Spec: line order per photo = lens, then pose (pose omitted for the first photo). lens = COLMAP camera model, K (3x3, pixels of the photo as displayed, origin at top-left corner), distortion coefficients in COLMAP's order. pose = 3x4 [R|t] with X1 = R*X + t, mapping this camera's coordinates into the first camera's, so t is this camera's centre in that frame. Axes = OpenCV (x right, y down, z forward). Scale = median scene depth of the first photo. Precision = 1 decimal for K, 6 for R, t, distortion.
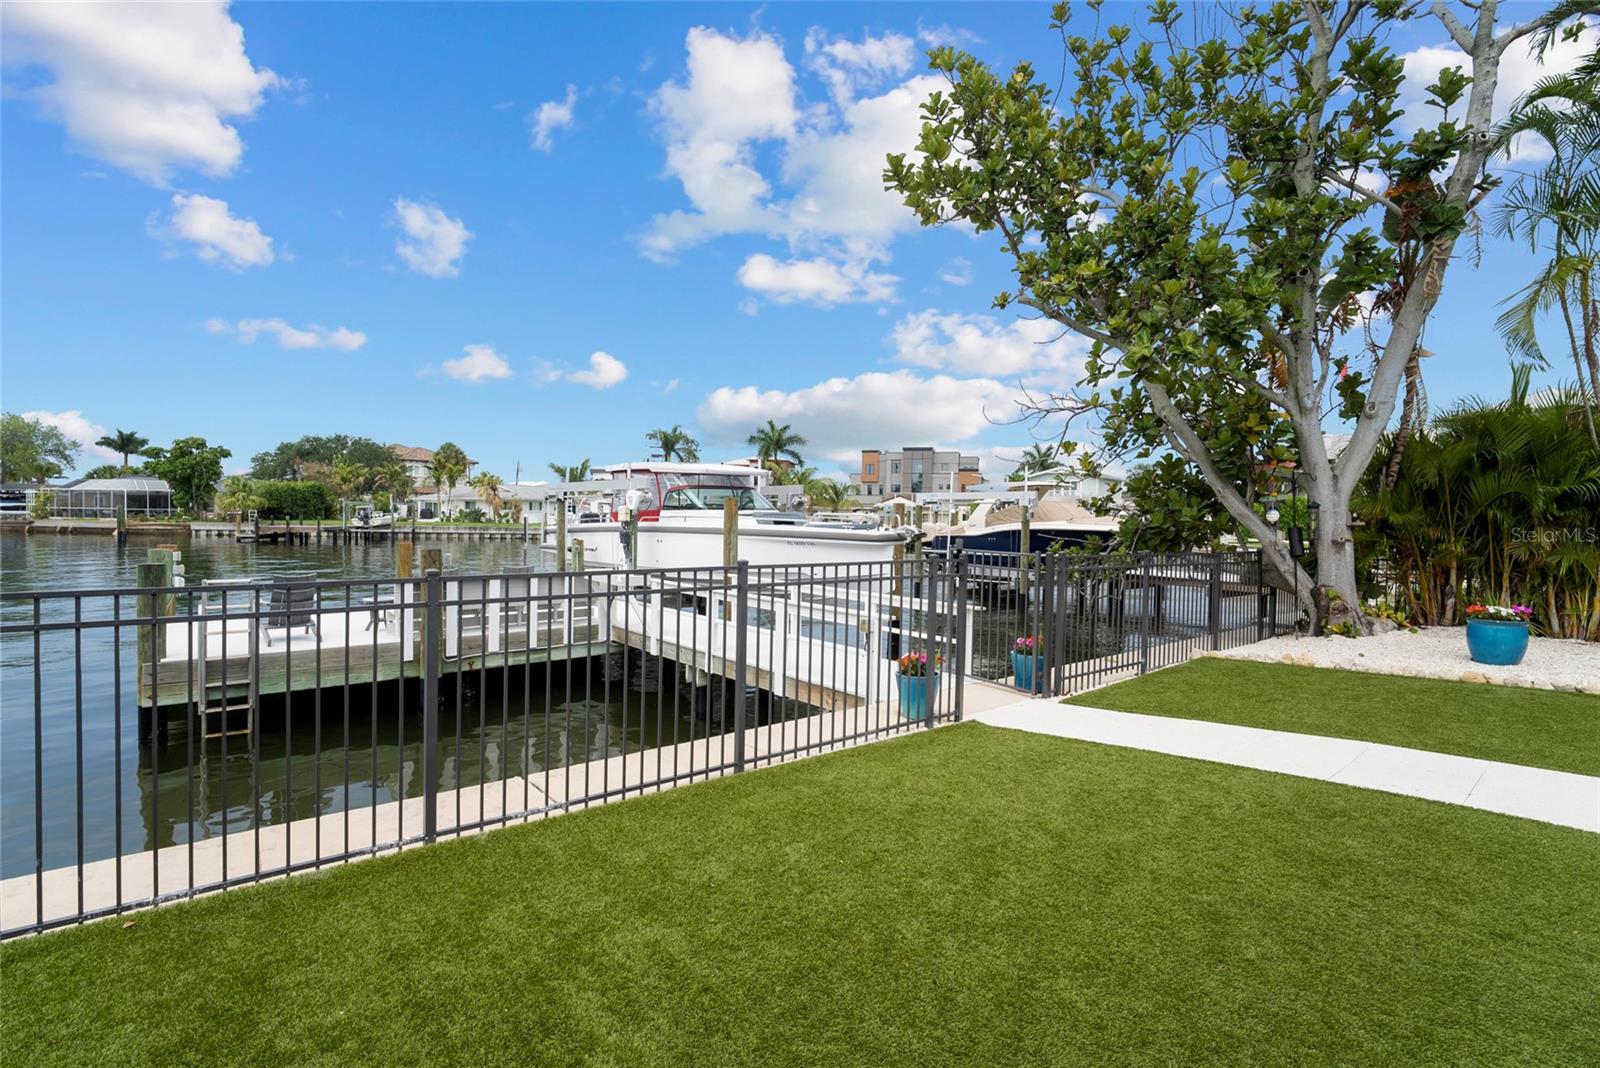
lens RADIAL K [[744.2, 0, 800.0], [0, 744.2, 534.0], [0, 0, 1]] dist [-0.001257, -0.000512]
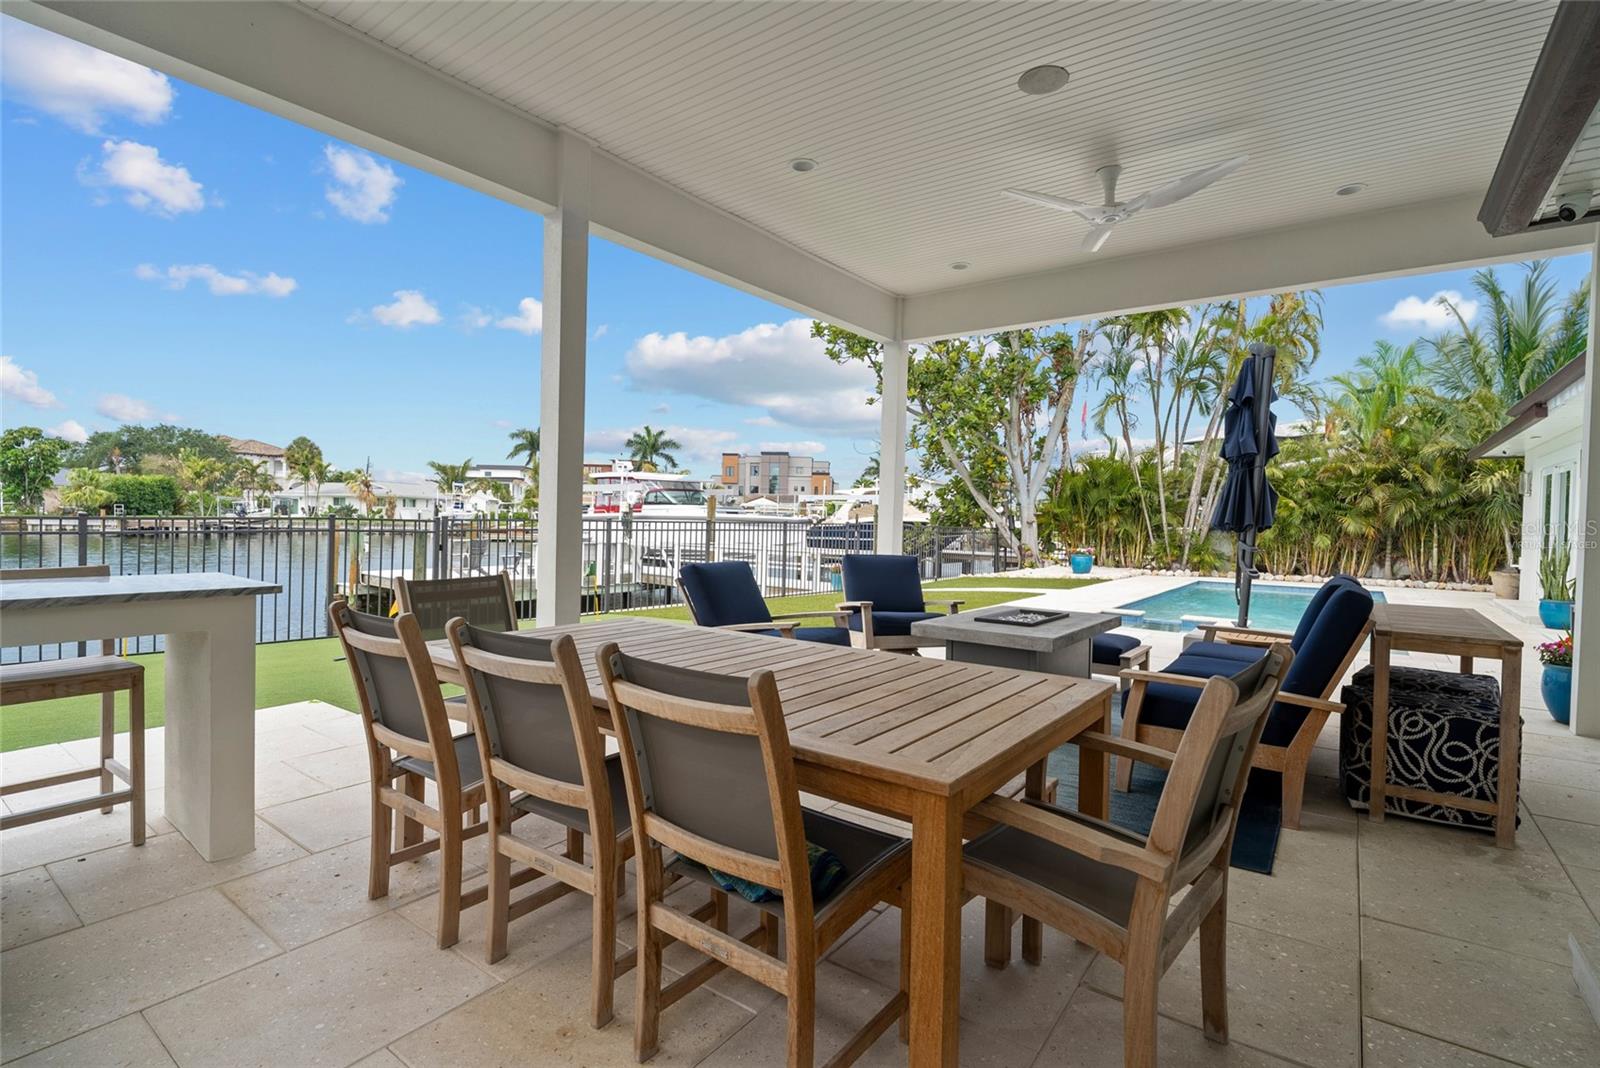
lens RADIAL K [[754.6, 0, 799.0], [0, 754.6, 516.8], [0, 0, 1]] dist [-0.000787, 0.000263]
pose [[0.979949, 0.005408, 0.199174, -0.044663], [-0.000602, 0.999707, -0.024183, 0.006862], [-0.199246, 0.023578, 0.979666, -0.132349]]
